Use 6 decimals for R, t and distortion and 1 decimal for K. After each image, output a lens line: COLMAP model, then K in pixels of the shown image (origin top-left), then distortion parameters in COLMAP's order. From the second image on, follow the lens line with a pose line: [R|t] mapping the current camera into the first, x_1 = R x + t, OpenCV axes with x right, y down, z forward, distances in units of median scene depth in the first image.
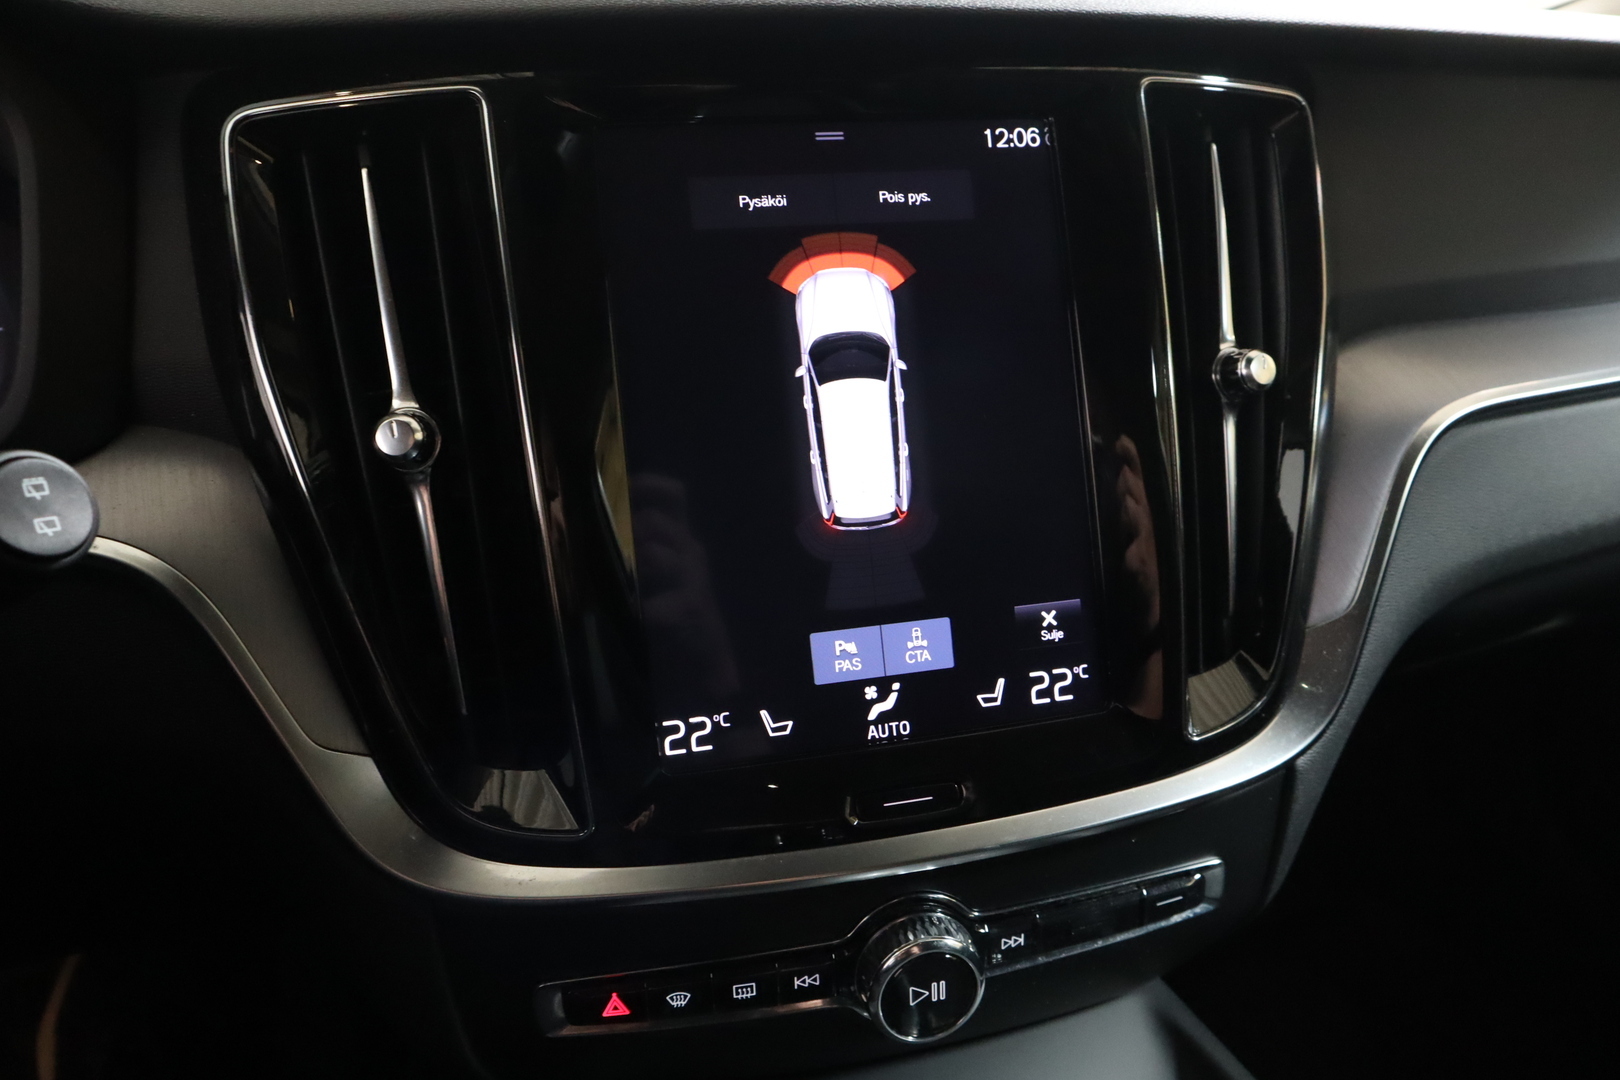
lens RADIAL K [[1119.0, 0, 810.0], [0, 1119.0, 540.0], [0, 0, 1]] dist [0.004279, 0.001159]
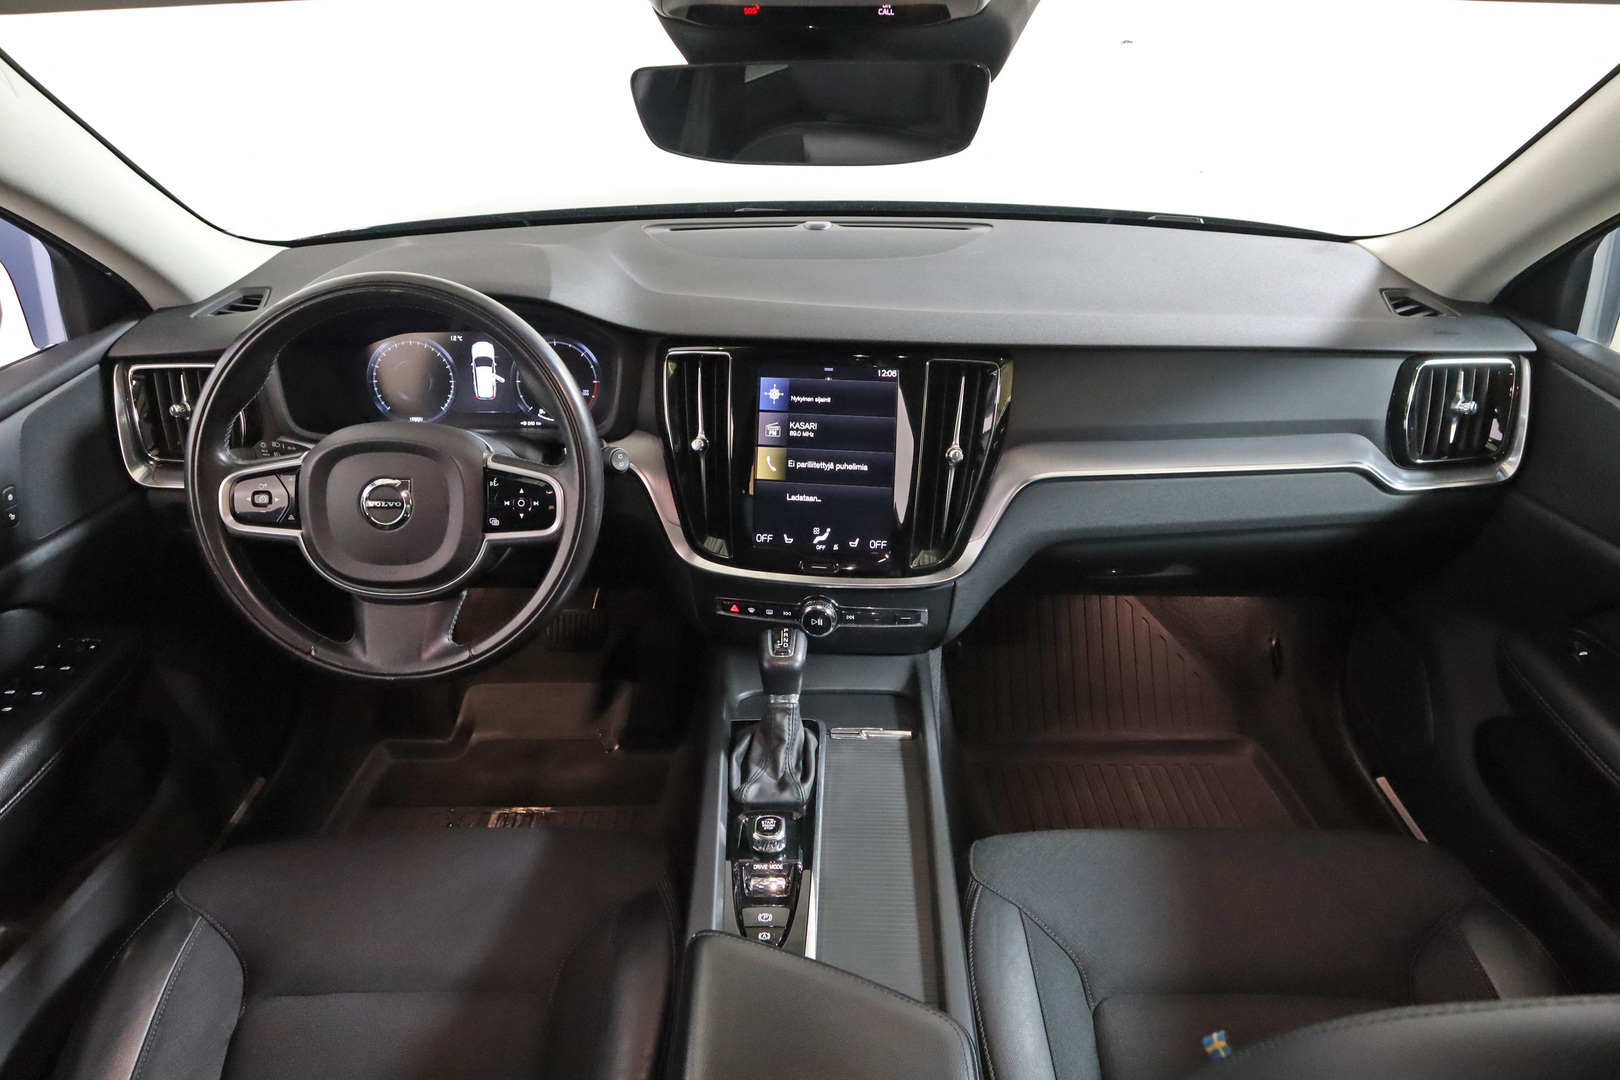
lens RADIAL K [[1119.0, 0, 810.0], [0, 1119.0, 540.0], [0, 0, 1]] dist [0.004279, 0.001159]
pose [[0.934732, 0.172071, -0.310914, 1.126112], [-0.137680, 0.981970, 0.129536, -0.295290], [0.327598, -0.078275, 0.941569, -2.273191]]
